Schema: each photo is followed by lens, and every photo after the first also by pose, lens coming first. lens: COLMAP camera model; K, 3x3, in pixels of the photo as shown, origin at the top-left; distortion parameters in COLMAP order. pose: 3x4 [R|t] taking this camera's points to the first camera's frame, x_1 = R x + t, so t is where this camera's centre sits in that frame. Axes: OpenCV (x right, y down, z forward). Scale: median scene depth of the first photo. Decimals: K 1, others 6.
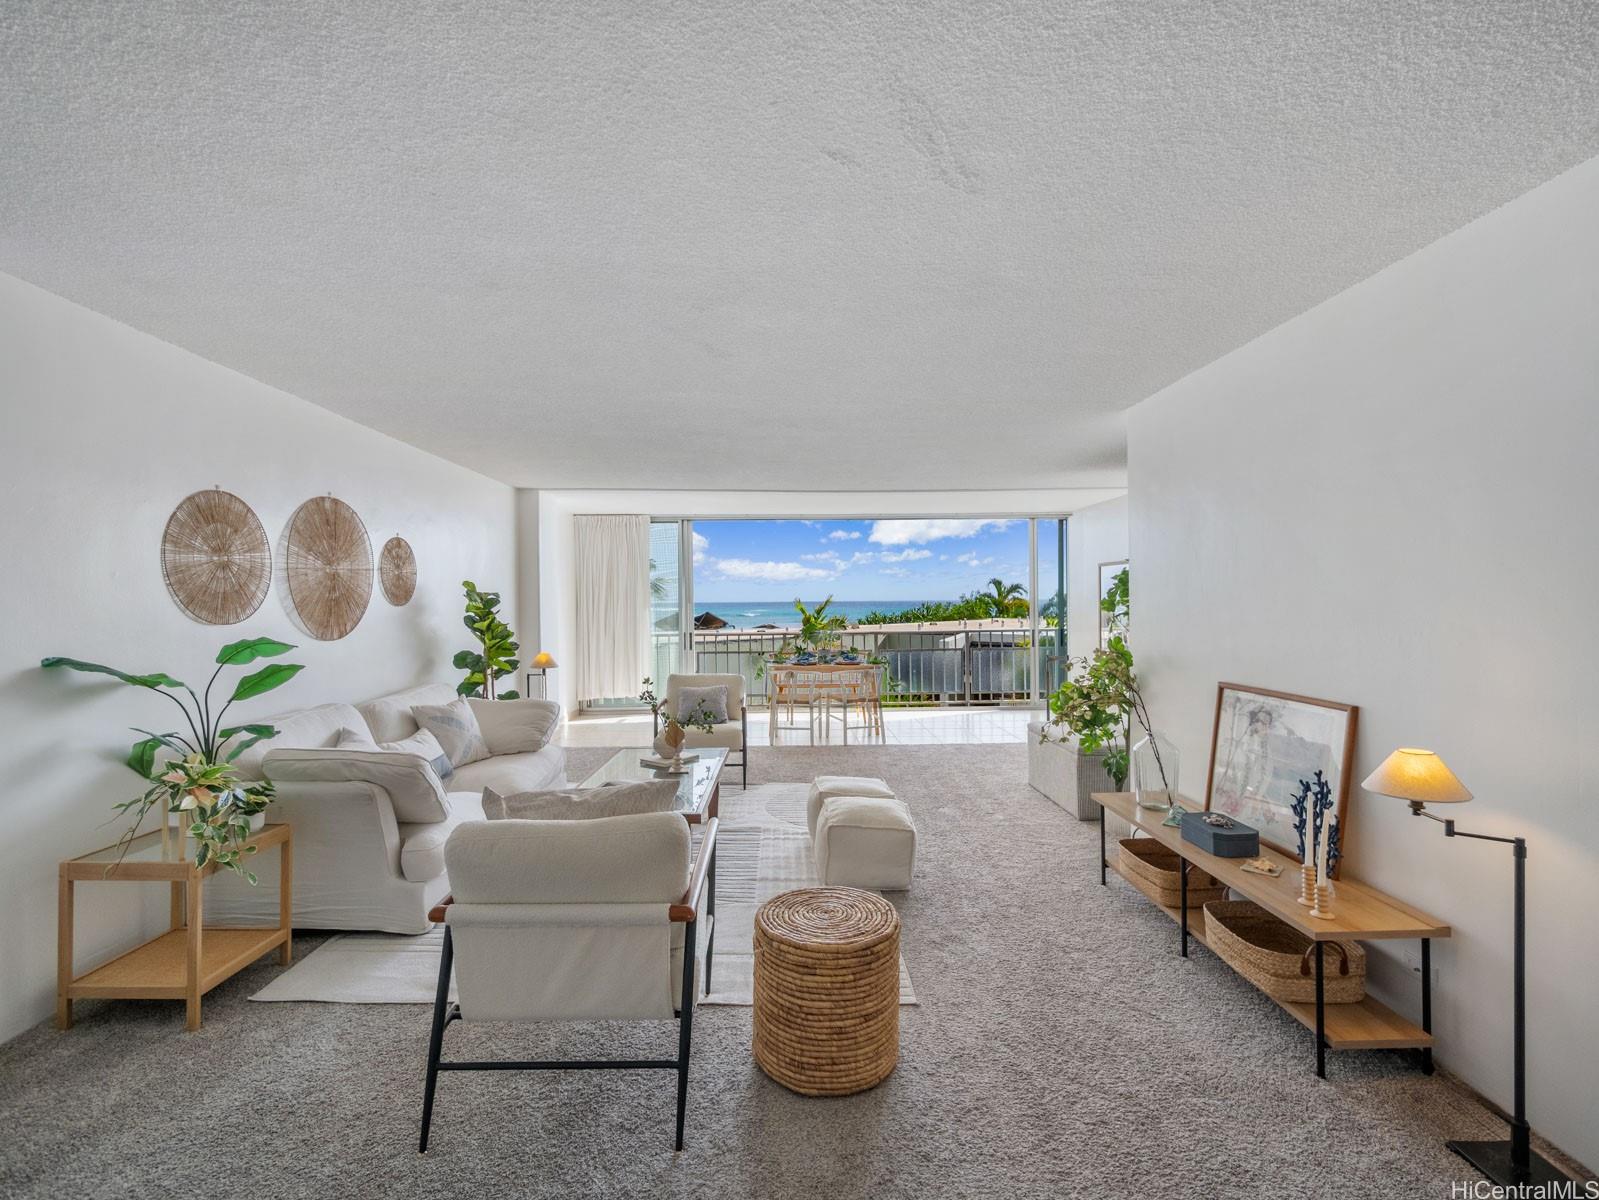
lens RADIAL K [[710.2, 0, 800.0], [0, 710.2, 595.8], [0, 0, 1]] dist [0.001139, -0.000533]
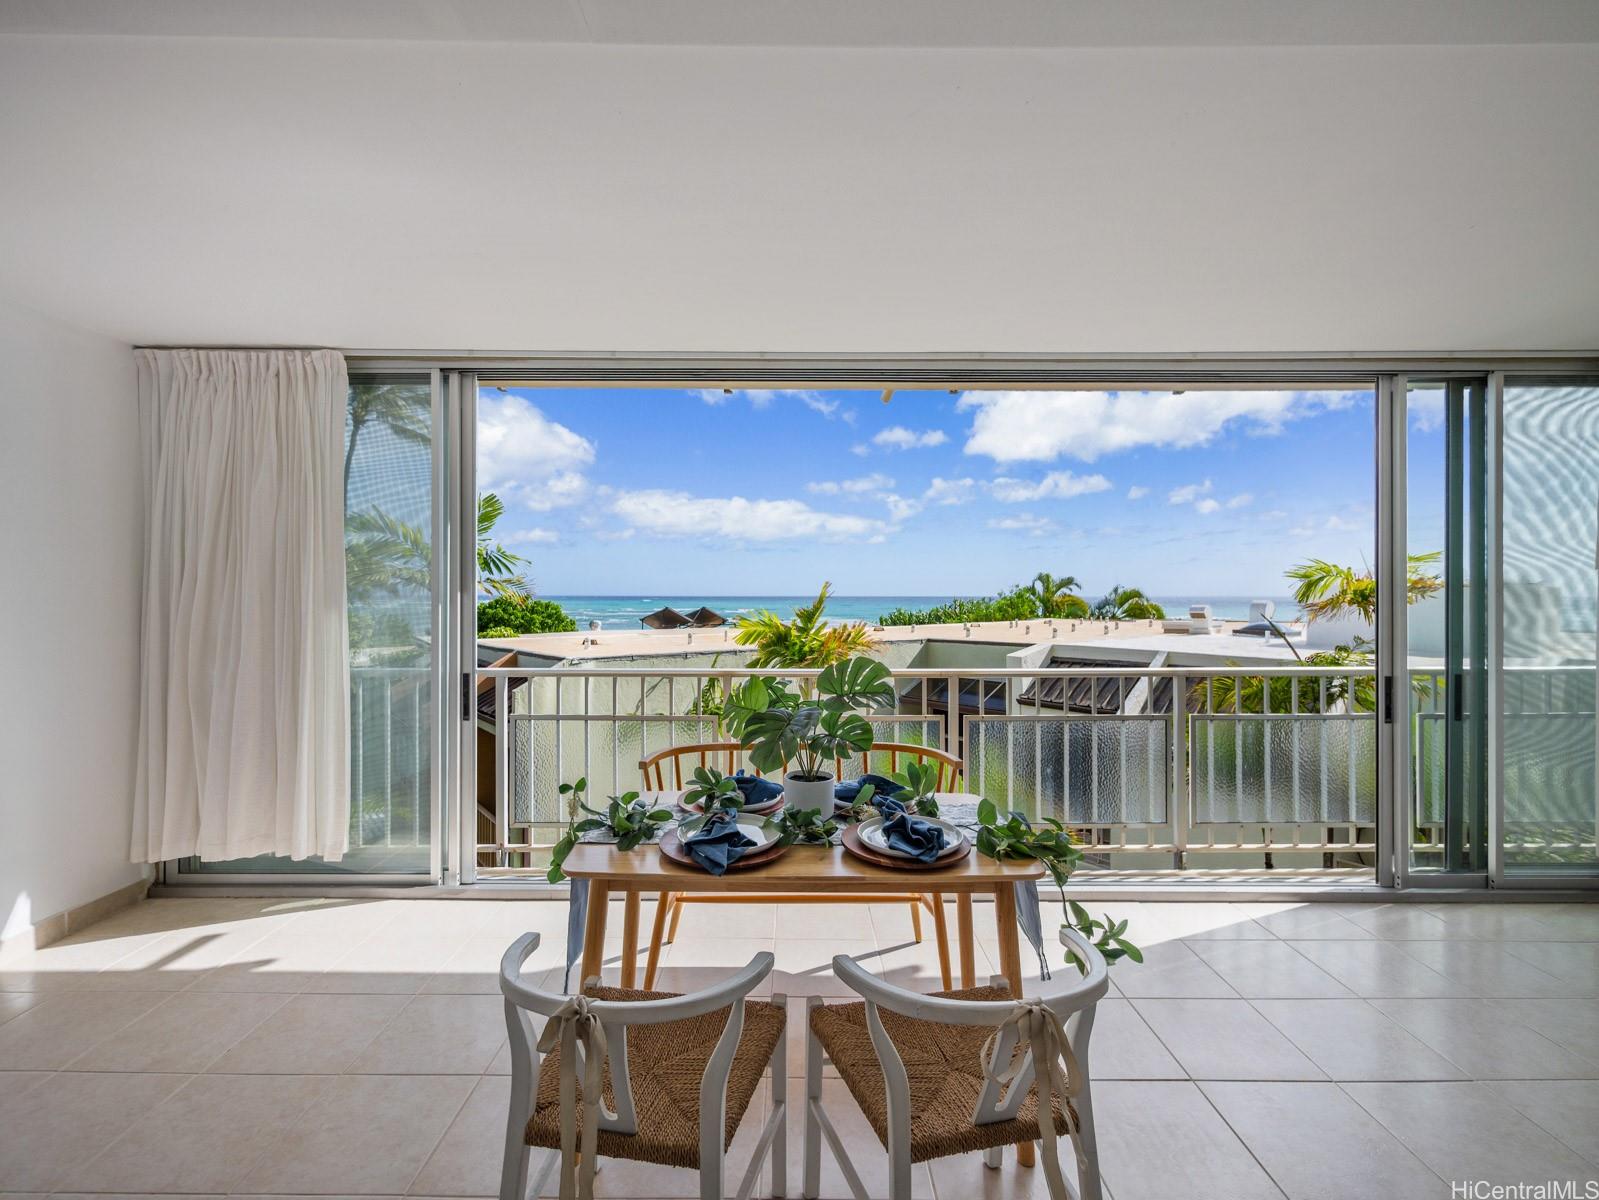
lens RADIAL K [[710.2, 0, 800.0], [0, 710.2, 595.8], [0, 0, 1]] dist [0.001139, -0.000533]
pose [[0.999857, 0.012067, -0.011888, 0.002406], [-0.011988, 0.999906, 0.006687, 0.008616], [0.011968, -0.006543, 0.999907, 0.564136]]
